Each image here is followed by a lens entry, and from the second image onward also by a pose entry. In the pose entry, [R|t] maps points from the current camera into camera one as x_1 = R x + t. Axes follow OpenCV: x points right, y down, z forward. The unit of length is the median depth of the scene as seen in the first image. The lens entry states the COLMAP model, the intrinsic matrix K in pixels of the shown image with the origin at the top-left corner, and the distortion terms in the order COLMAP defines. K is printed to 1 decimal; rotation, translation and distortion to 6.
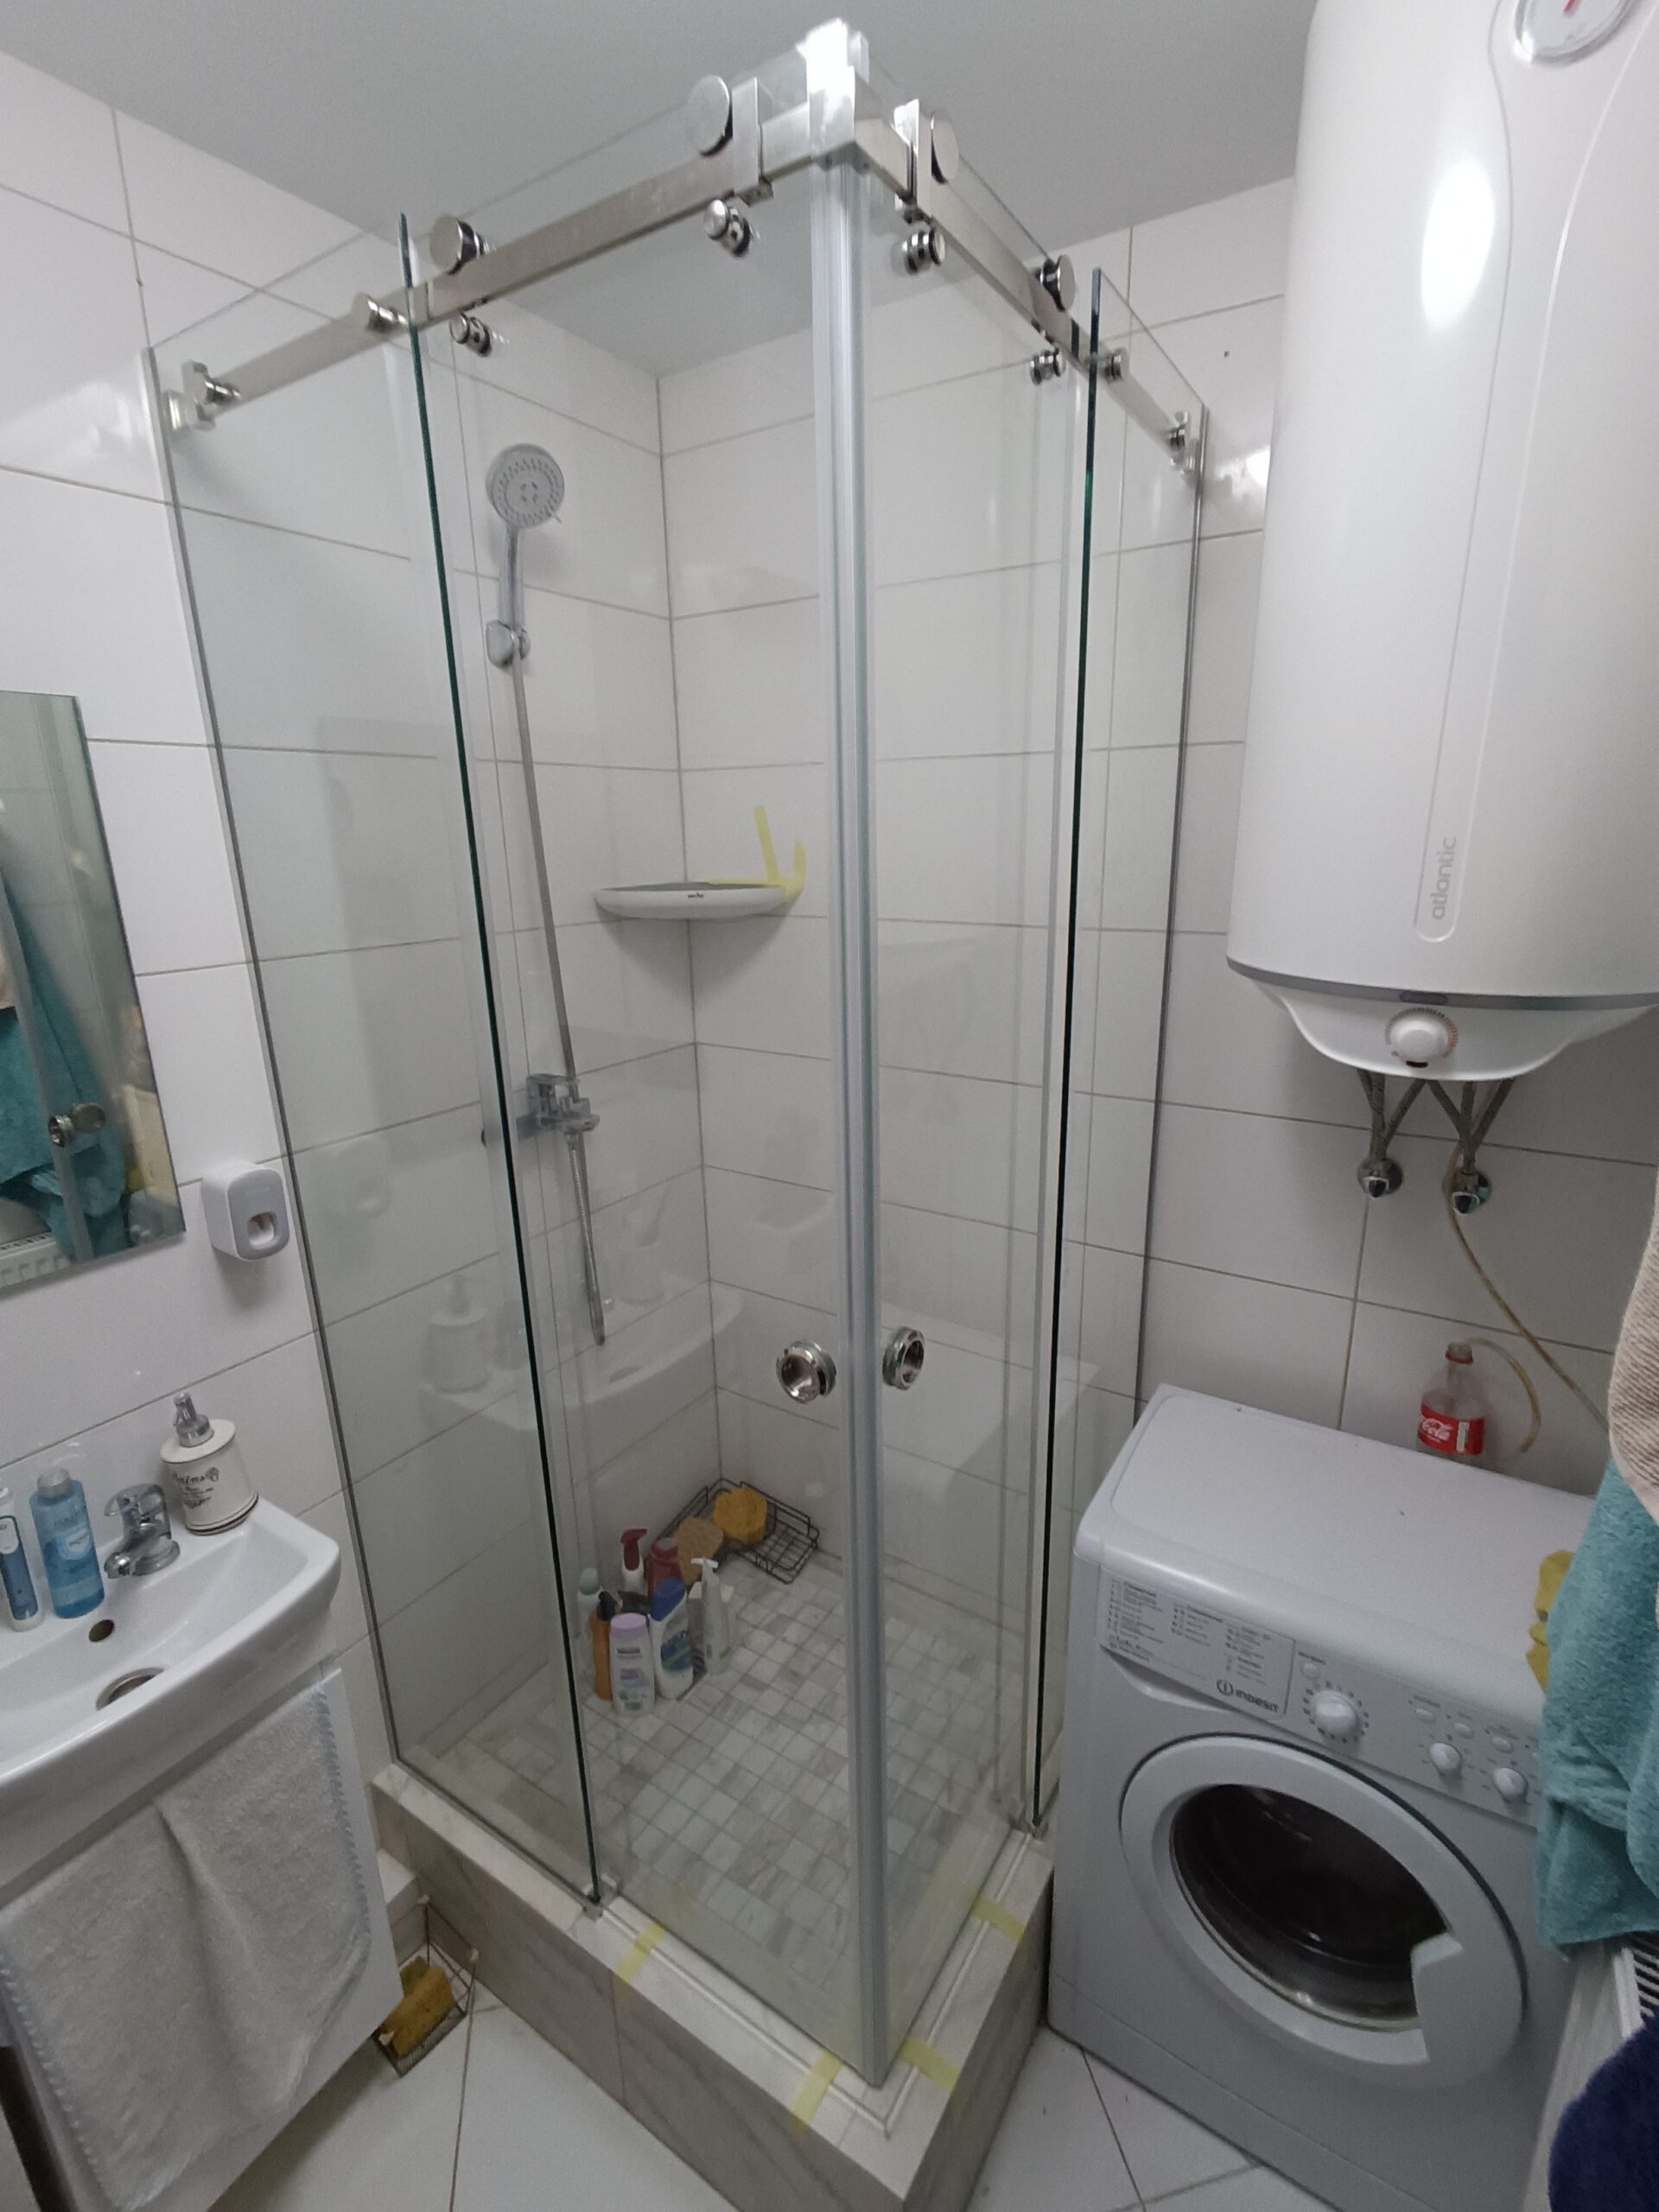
lens RADIAL K [[1020.0, 0, 832.4], [0, 1020.0, 1116.1], [0, 0, 1]] dist [-0.001152, -0.000901]
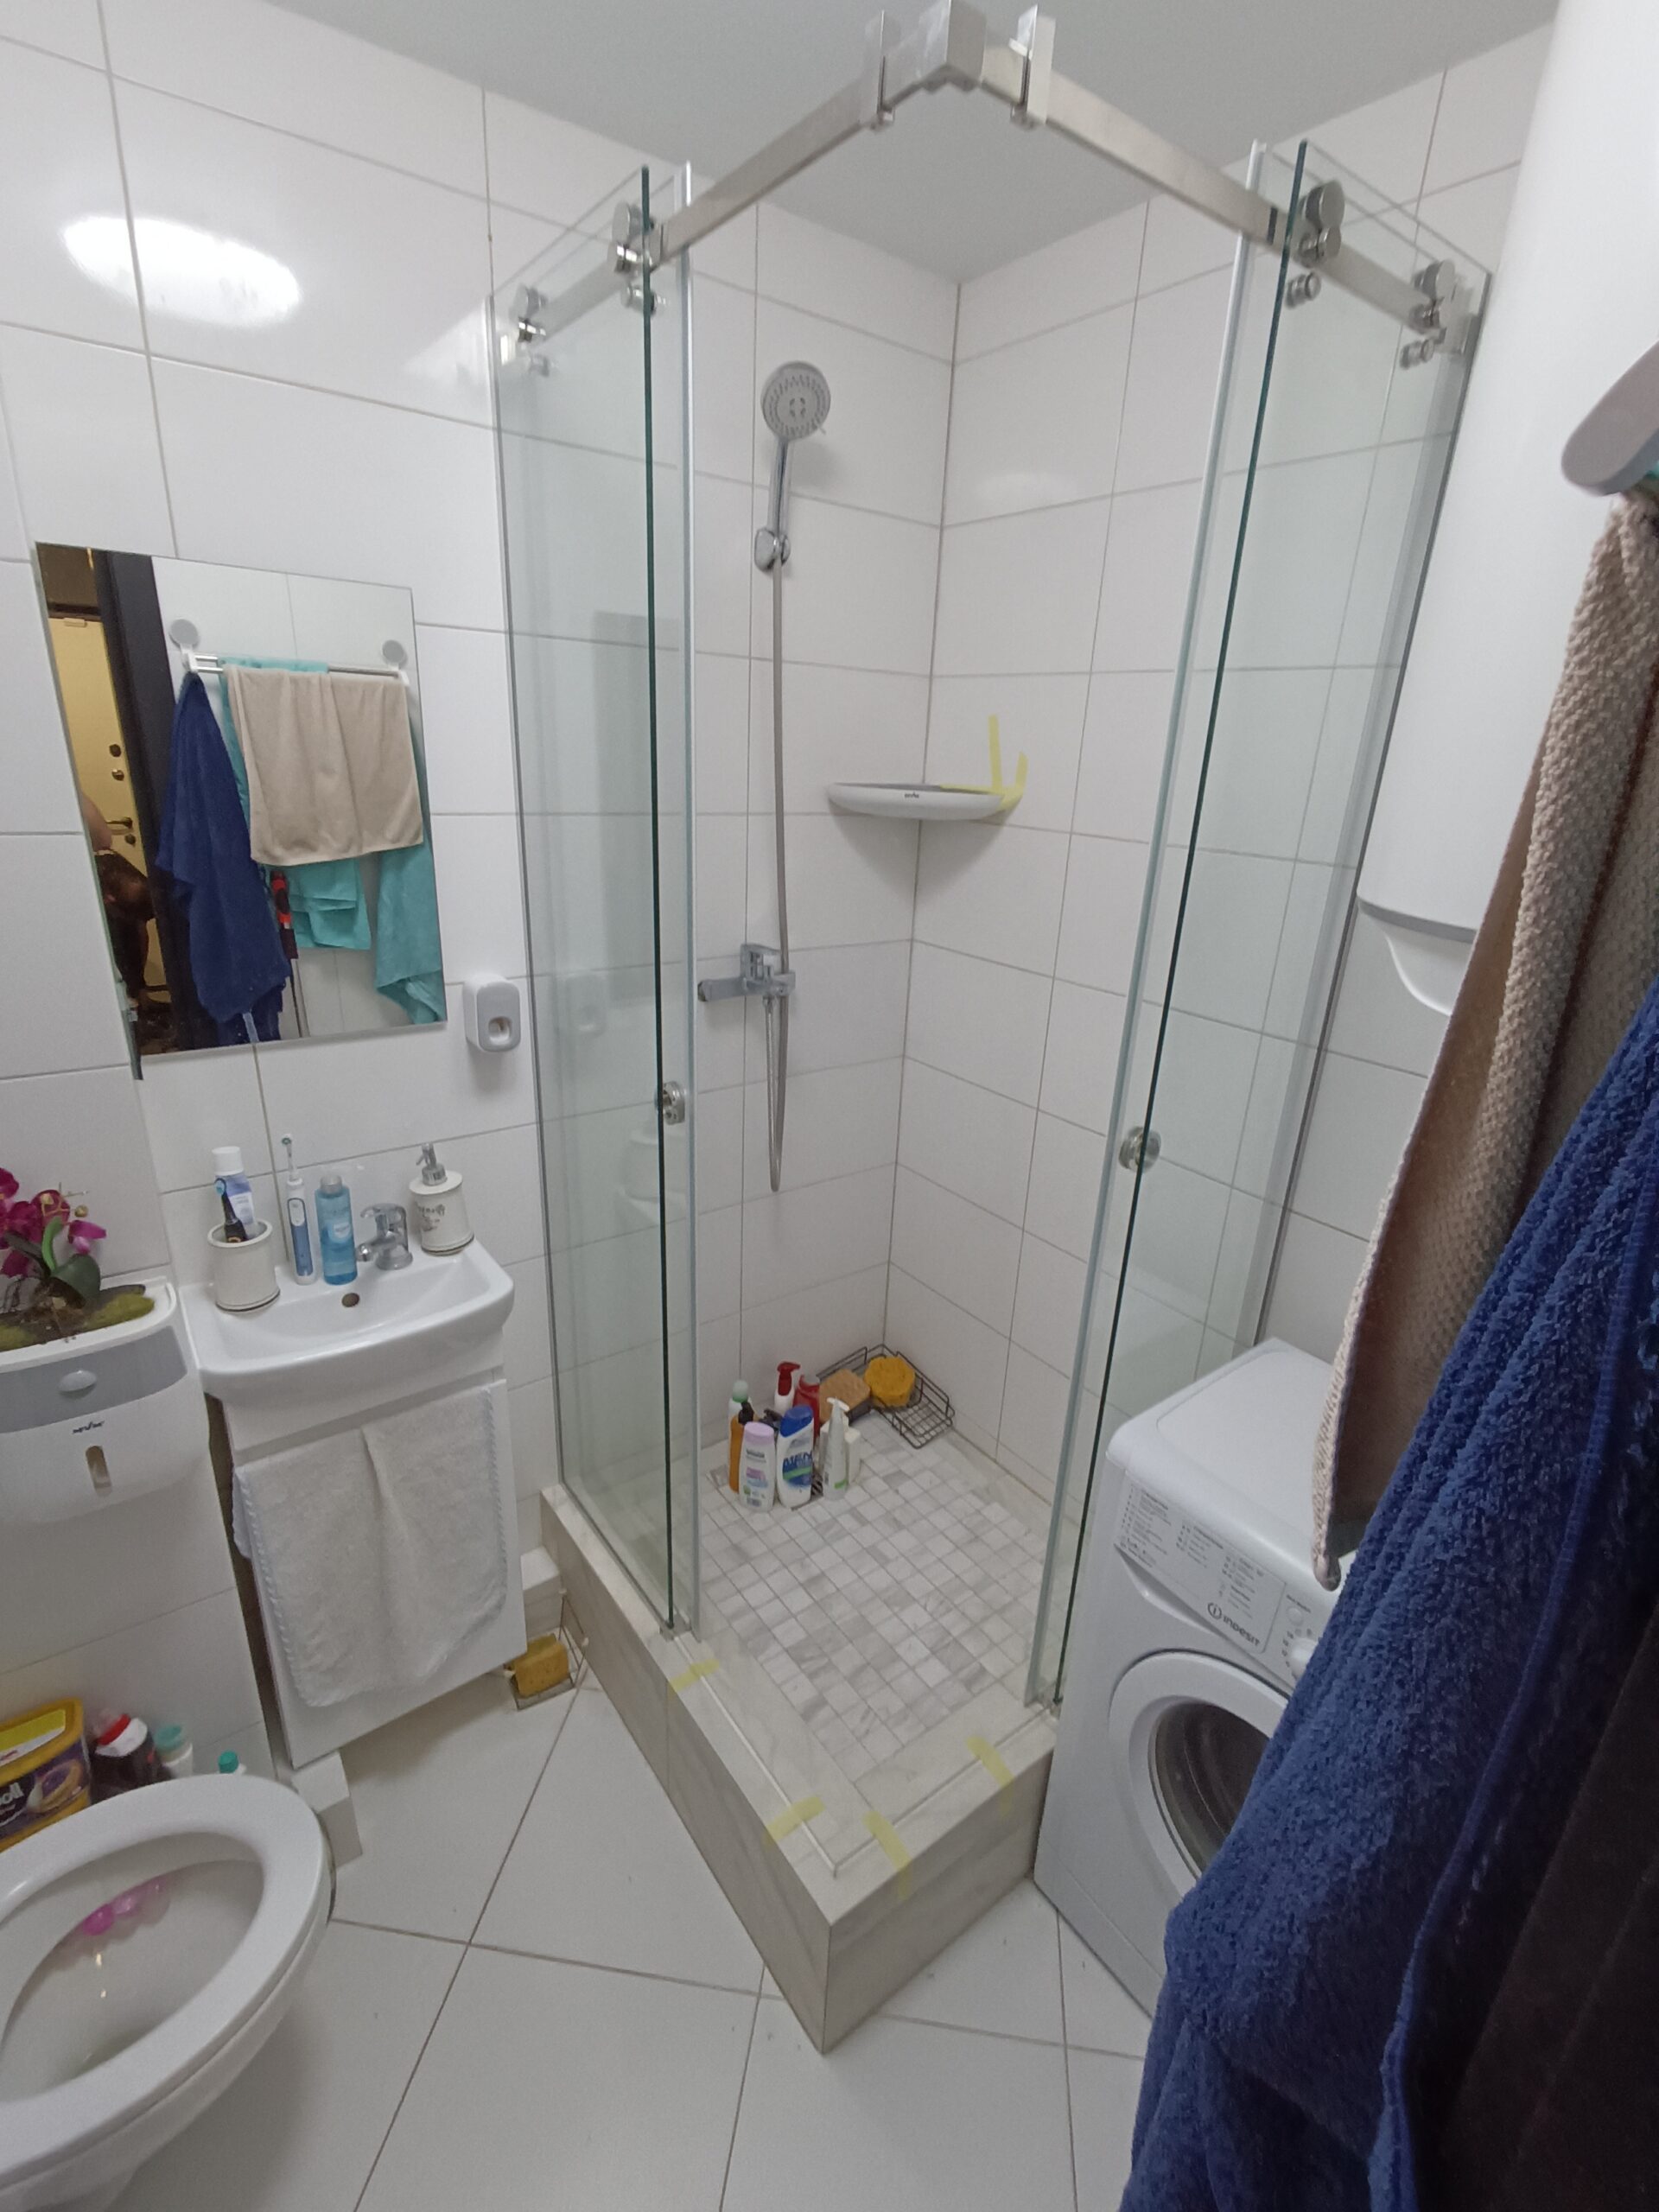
lens RADIAL K [[1006.9, 0, 829.5], [0, 1006.9, 1106.0], [0, 0, 1]] dist [0.000155, 0.001340]
pose [[0.935797, 0.174821, -0.306140, 0.194203], [-0.154347, 0.983904, 0.090056, 0.026397], [0.316956, -0.037022, 0.947718, -0.045508]]
